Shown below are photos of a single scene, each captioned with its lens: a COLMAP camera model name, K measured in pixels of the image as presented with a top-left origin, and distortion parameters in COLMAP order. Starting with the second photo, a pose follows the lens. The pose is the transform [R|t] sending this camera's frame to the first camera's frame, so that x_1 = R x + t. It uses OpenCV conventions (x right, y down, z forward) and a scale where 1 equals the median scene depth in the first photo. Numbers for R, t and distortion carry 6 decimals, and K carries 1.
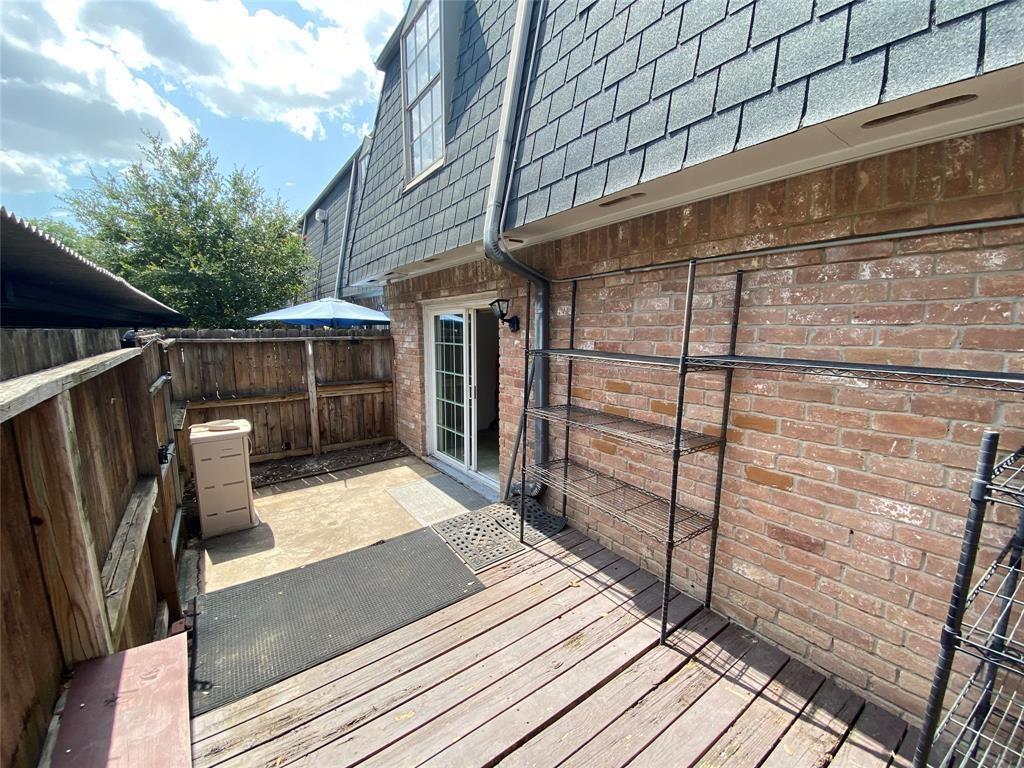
lens RADIAL K [[415.4, 0, 508.2], [0, 415.4, 383.4], [0, 0, 1]] dist [0.028113, -0.025192]
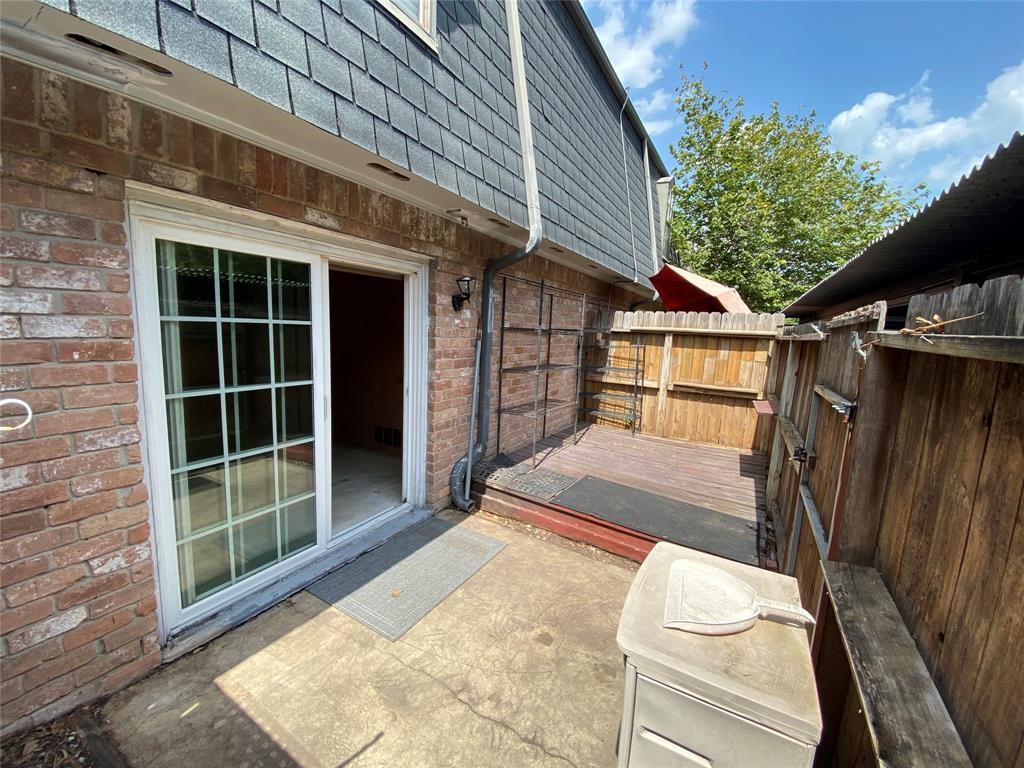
lens RADIAL K [[415.4, 0, 508.2], [0, 415.4, 383.4], [0, 0, 1]] dist [0.028113, -0.025192]
pose [[-0.425283, -0.138217, 0.894444, -0.921039], [0.074517, 0.979568, 0.186801, -0.130295], [-0.901987, 0.146094, -0.406294, 1.307320]]
